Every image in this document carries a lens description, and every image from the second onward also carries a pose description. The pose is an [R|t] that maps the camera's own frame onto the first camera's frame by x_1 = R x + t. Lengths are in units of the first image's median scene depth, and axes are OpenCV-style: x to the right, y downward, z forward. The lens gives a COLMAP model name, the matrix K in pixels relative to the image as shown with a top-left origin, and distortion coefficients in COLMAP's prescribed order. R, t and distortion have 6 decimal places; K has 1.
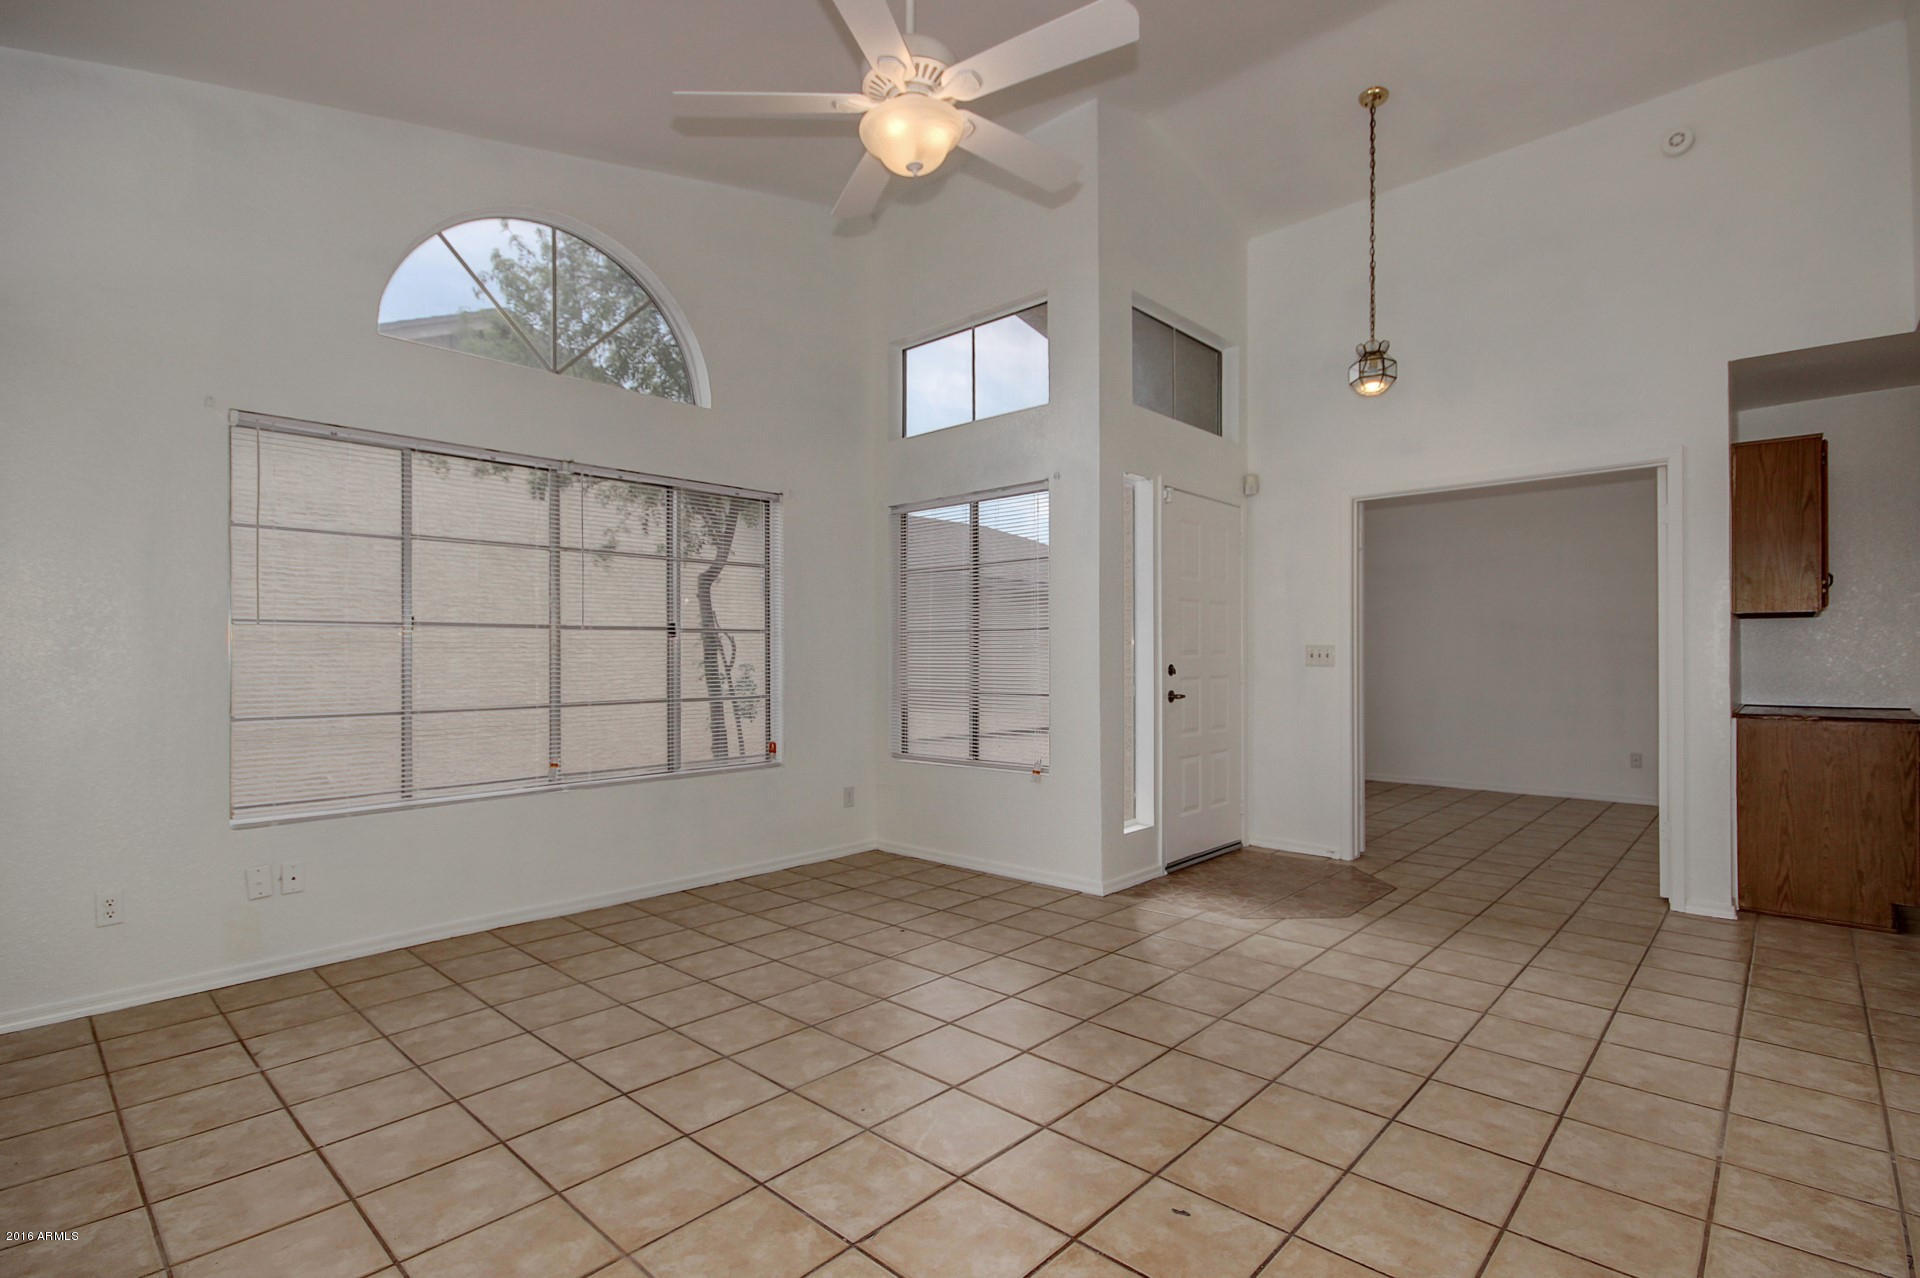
lens RADIAL K [[910.7, 0, 949.2], [0, 910.7, 646.1], [0, 0, 1]] dist [-0.000498, 0.000911]
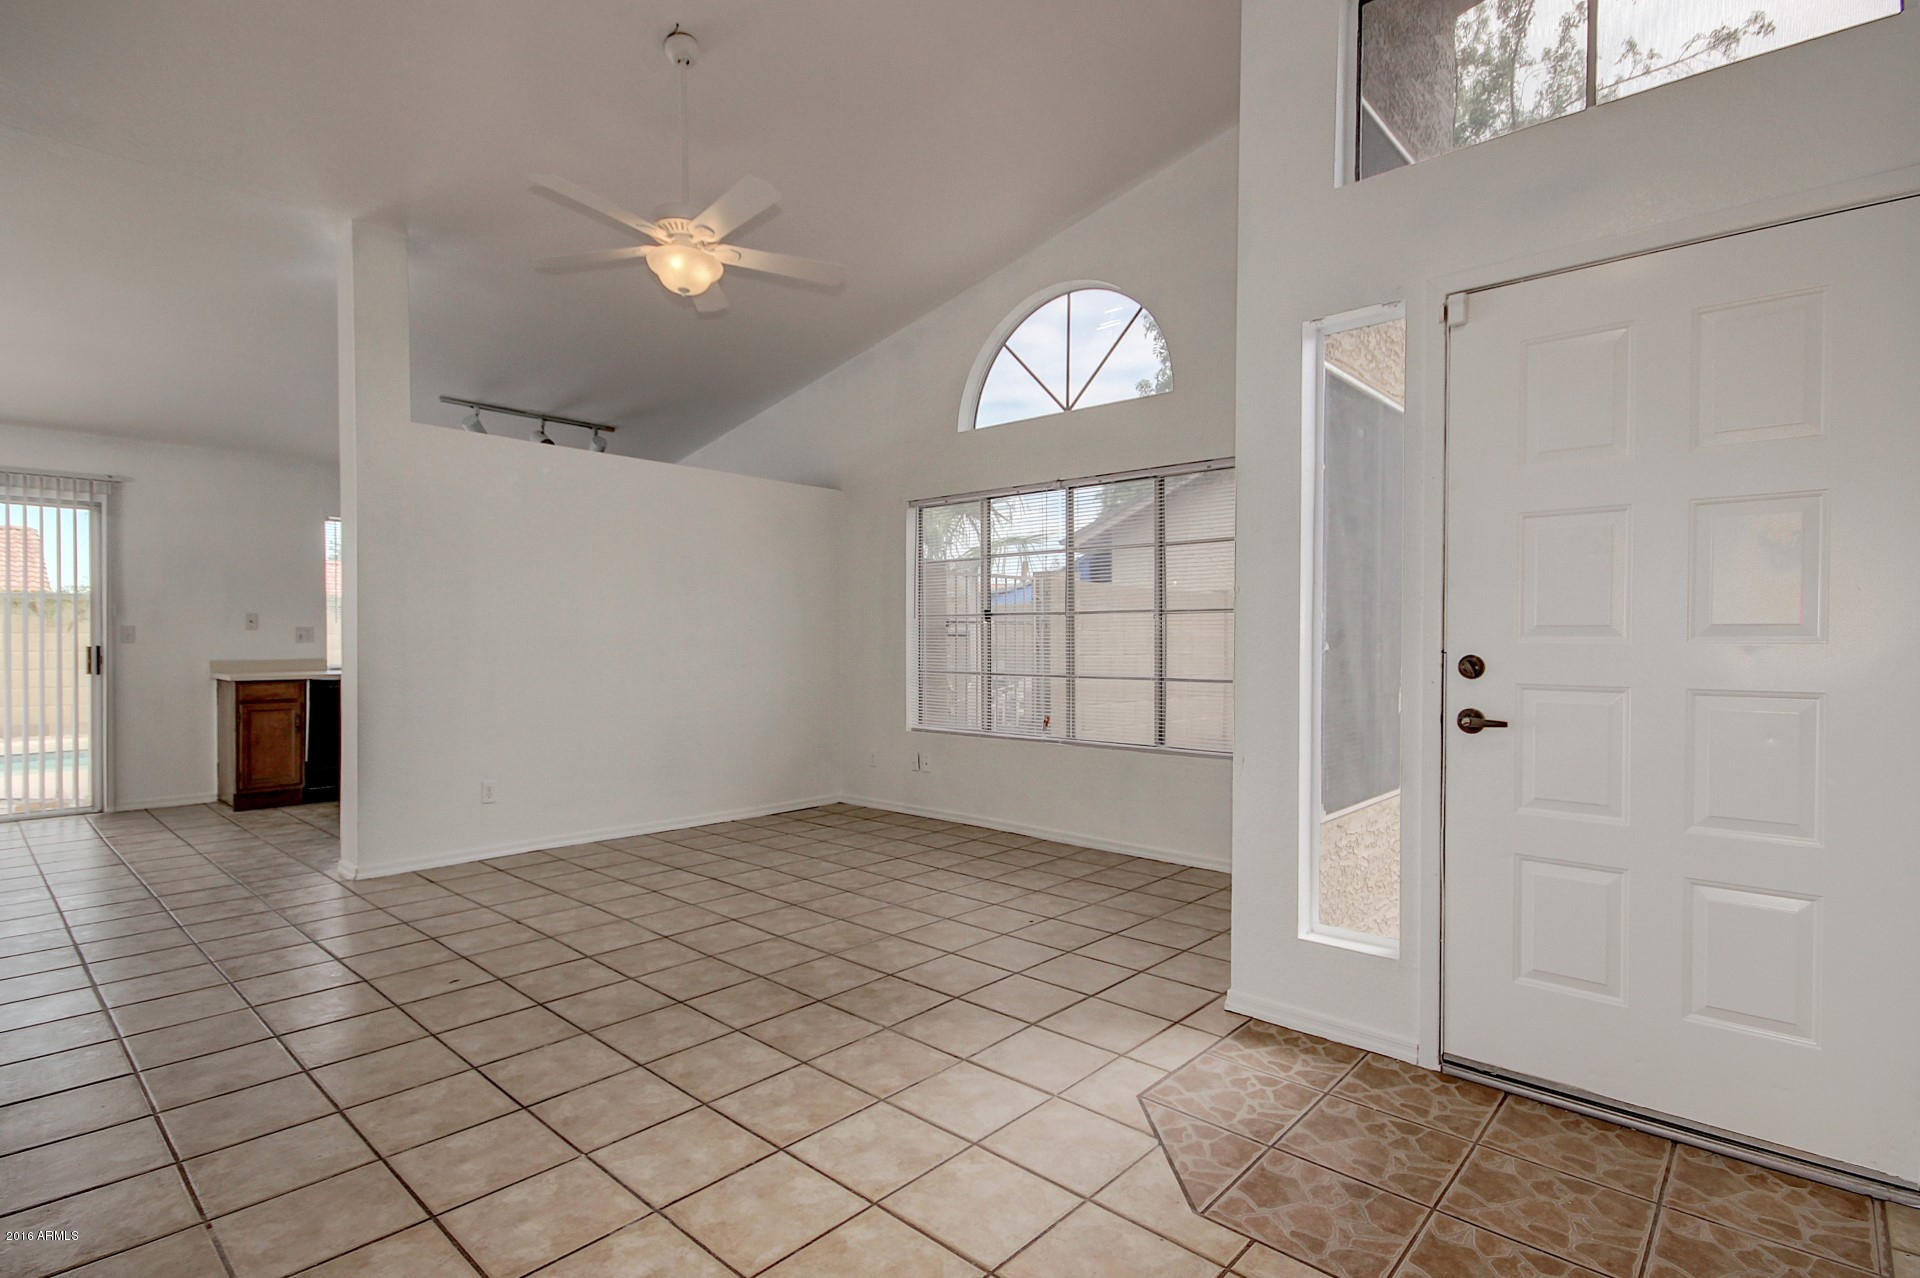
lens RADIAL K [[910.7, 0, 948.4], [0, 910.7, 643.4], [0, 0, 1]] dist [-0.000498, 0.000911]
pose [[0.023741, 0.006997, -0.999694, 0.986769], [0.006692, 0.999952, 0.007157, 0.011446], [0.999696, -0.006859, 0.023693, 0.967620]]
